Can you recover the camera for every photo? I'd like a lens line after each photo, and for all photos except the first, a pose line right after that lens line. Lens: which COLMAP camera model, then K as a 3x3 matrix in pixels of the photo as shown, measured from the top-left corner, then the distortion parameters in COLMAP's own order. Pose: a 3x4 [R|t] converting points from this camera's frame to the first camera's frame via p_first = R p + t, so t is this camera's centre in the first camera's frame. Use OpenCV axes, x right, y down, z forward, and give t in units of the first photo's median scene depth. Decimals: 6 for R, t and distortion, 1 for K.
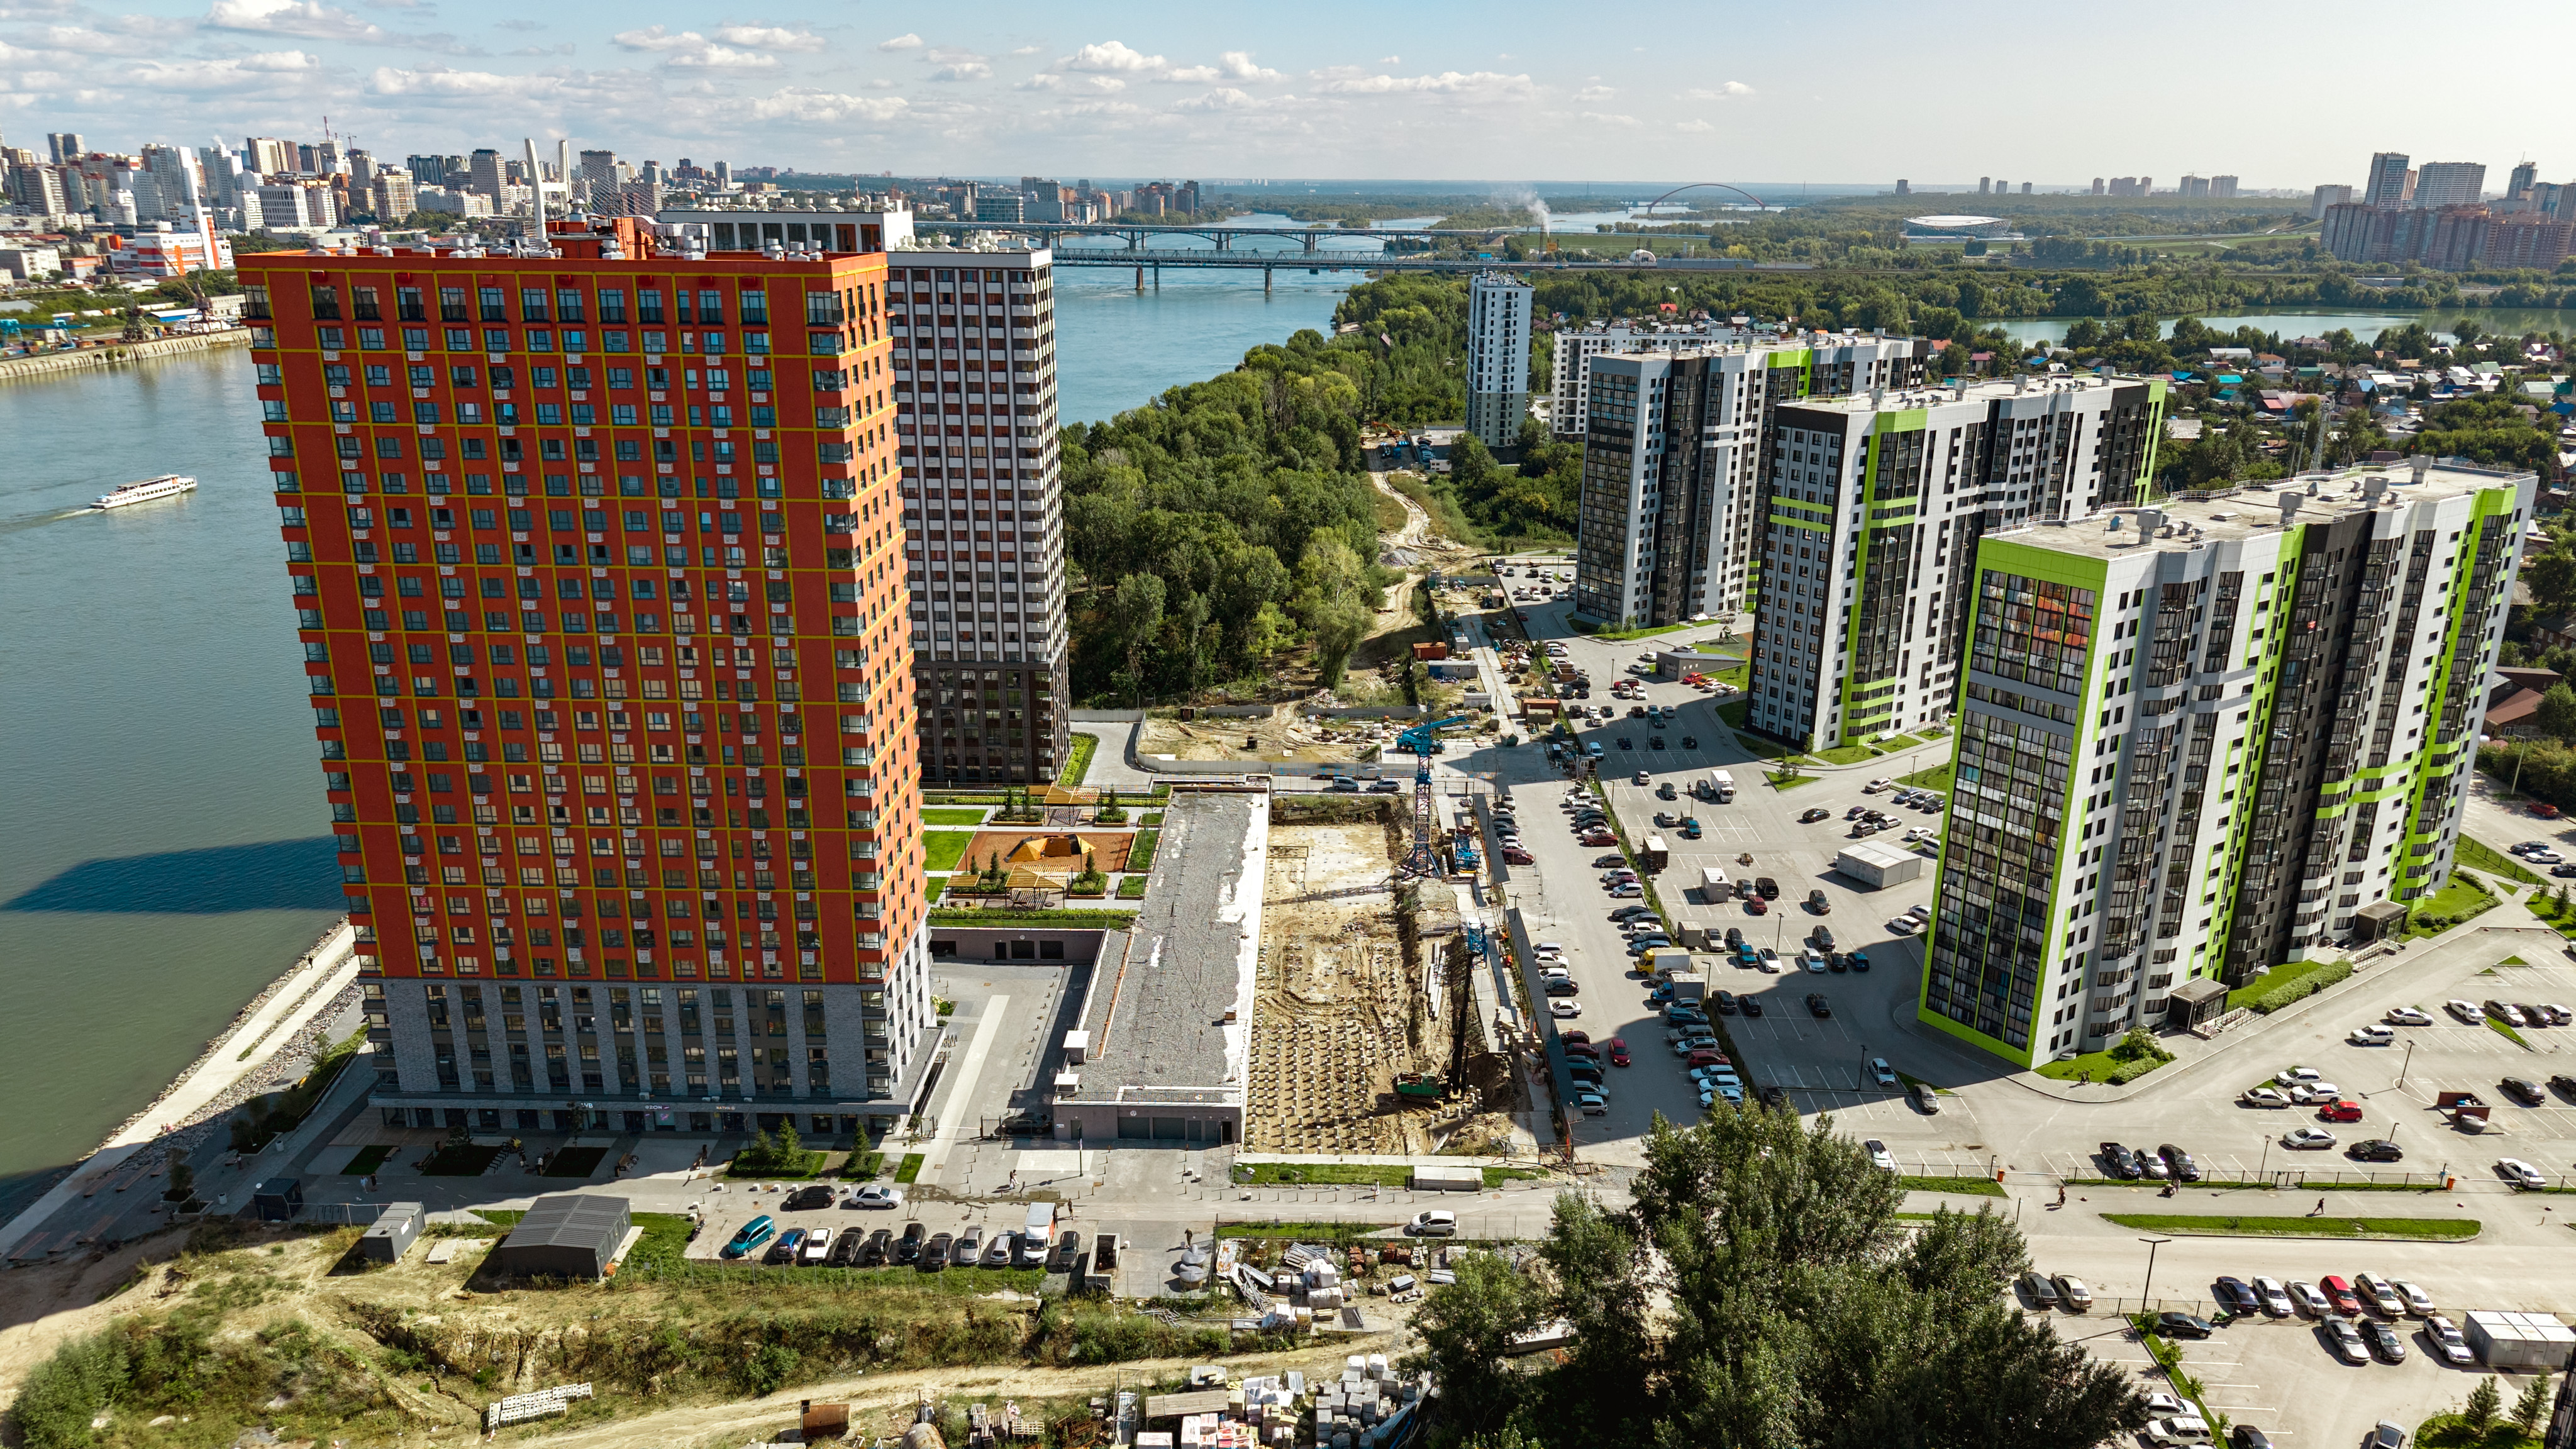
lens RADIAL K [[1791.8, 0, 1278.6], [0, 1791.8, 725.0], [0, 0, 1]] dist [0.001404, 0.000109]
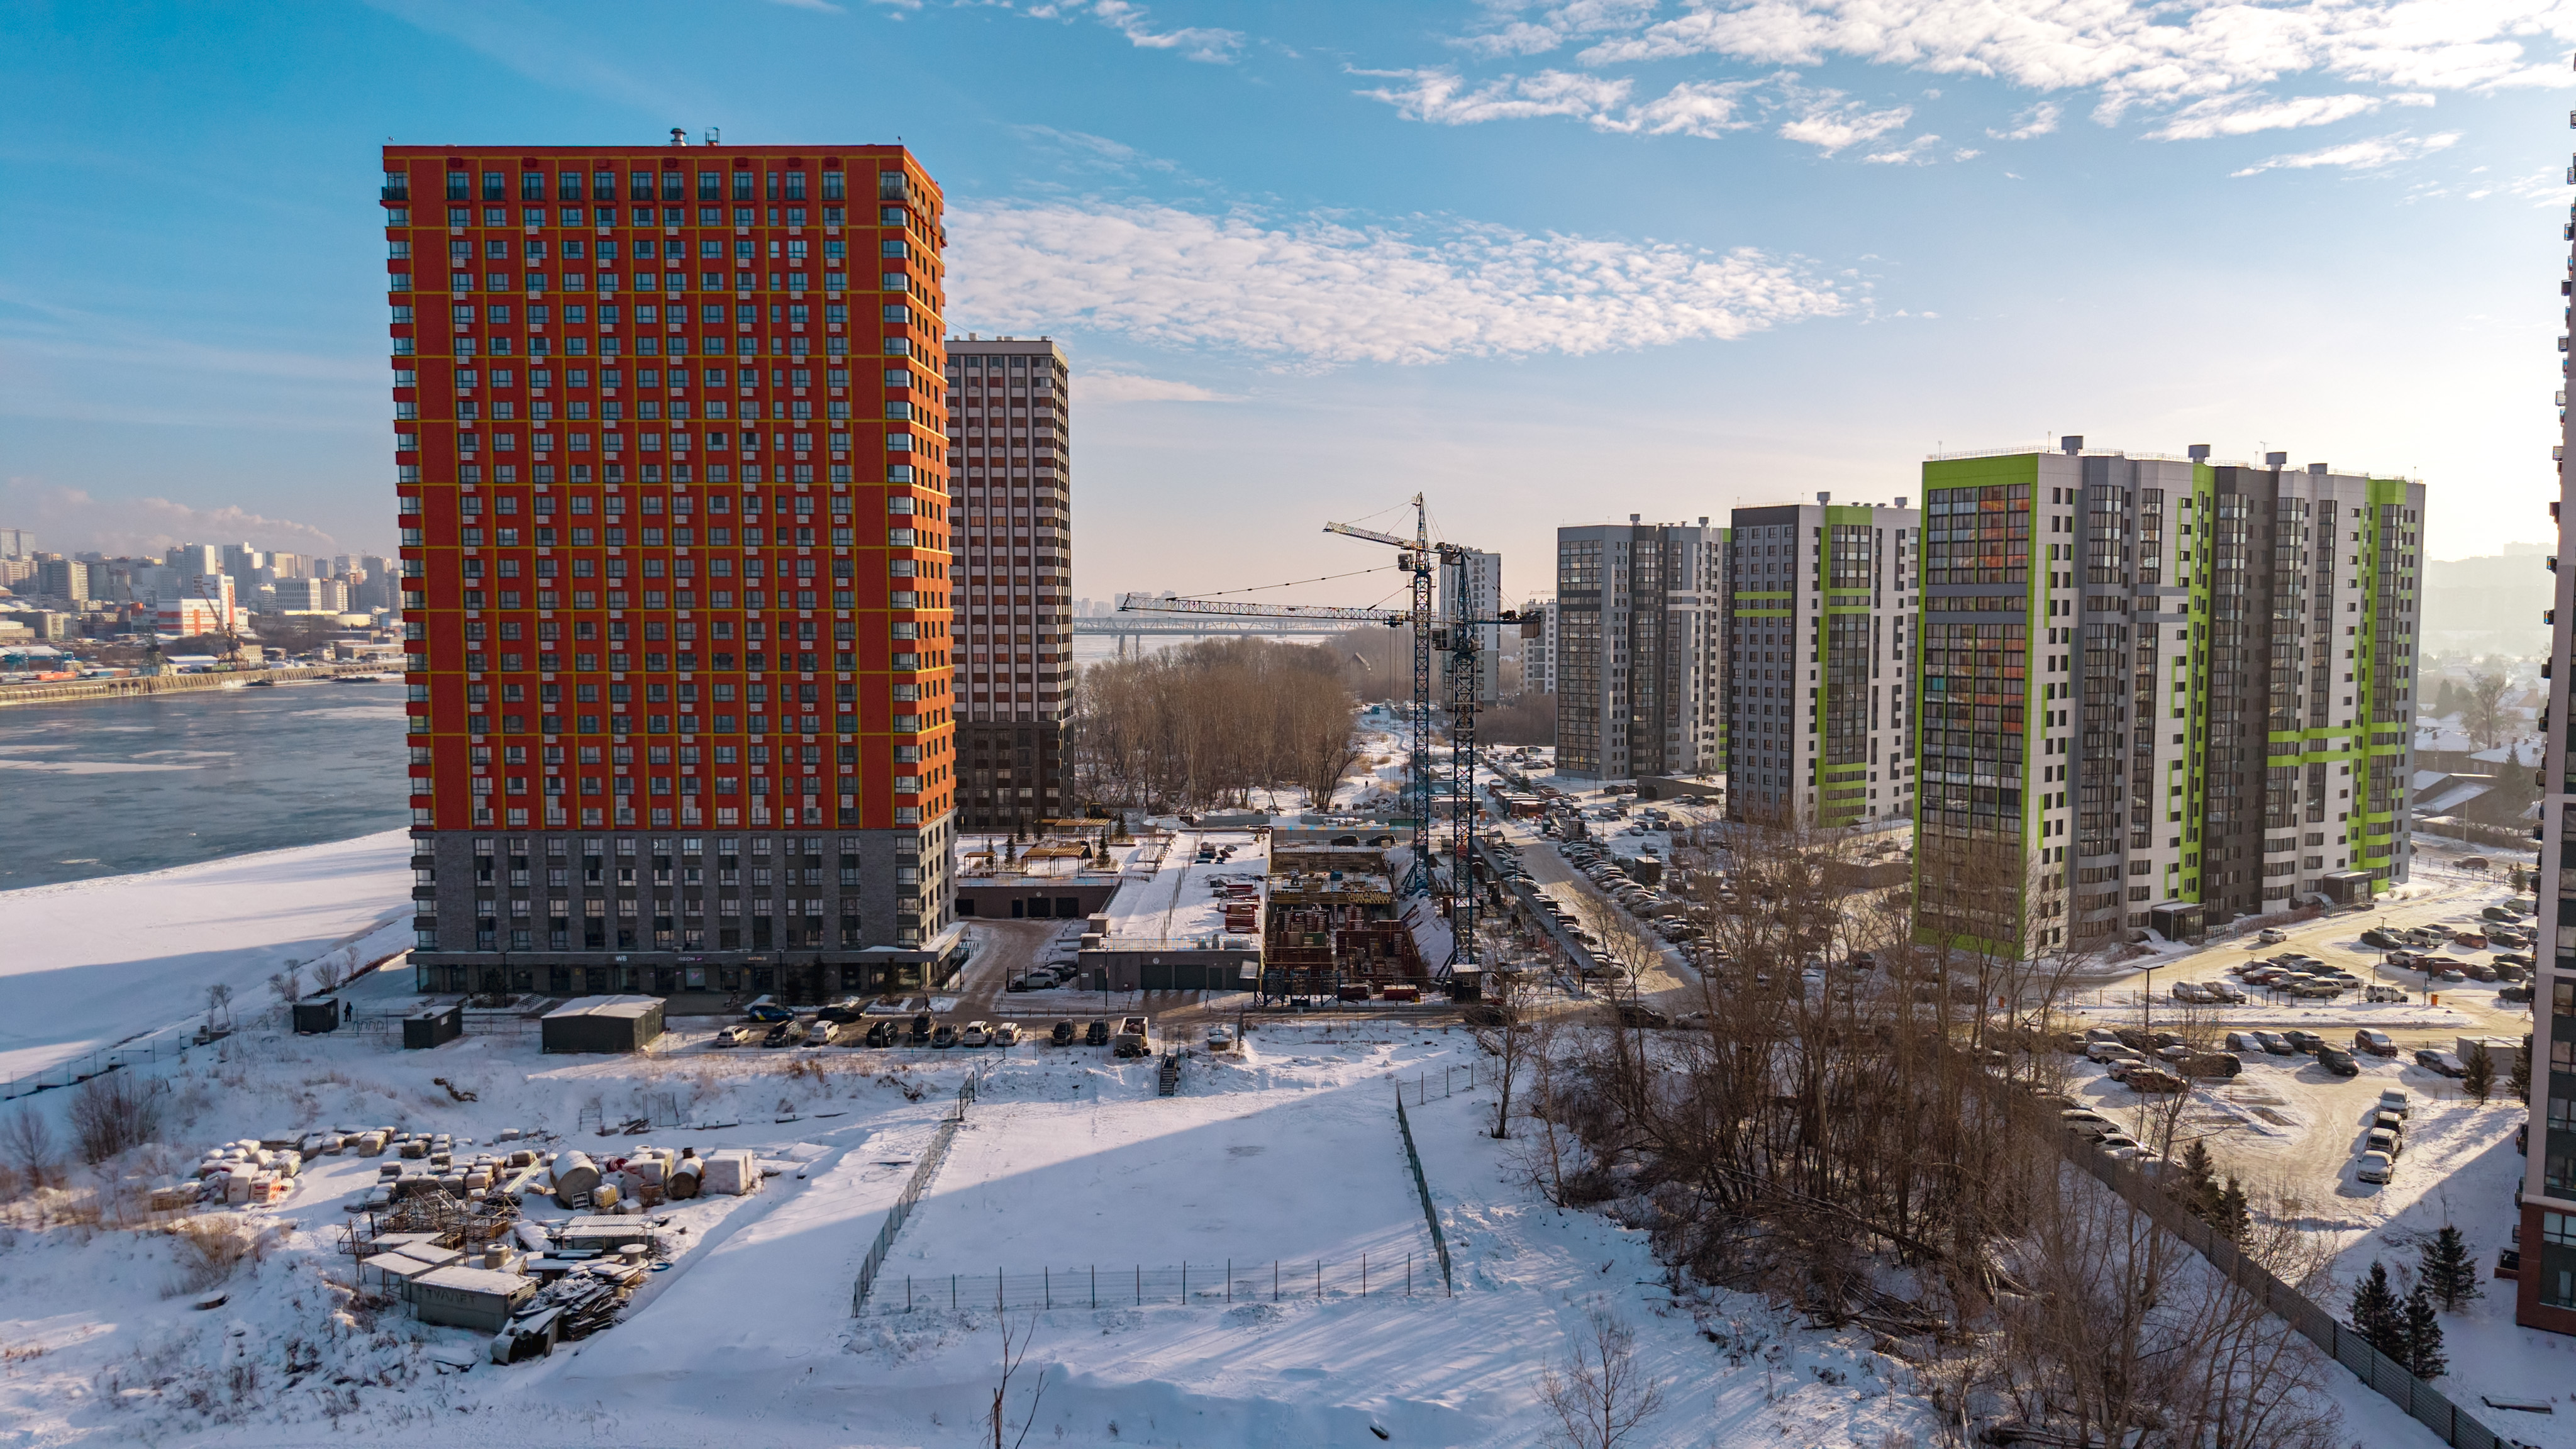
lens RADIAL K [[1781.4, 0, 1282.5], [0, 1781.4, 680.4], [0, 0, 1]] dist [0.002690, -0.002744]
pose [[0.999807, -0.009593, 0.017152, -0.014276], [0.013445, 0.970442, -0.240959, 0.177149], [-0.014333, 0.241143, 0.970384, -0.016867]]
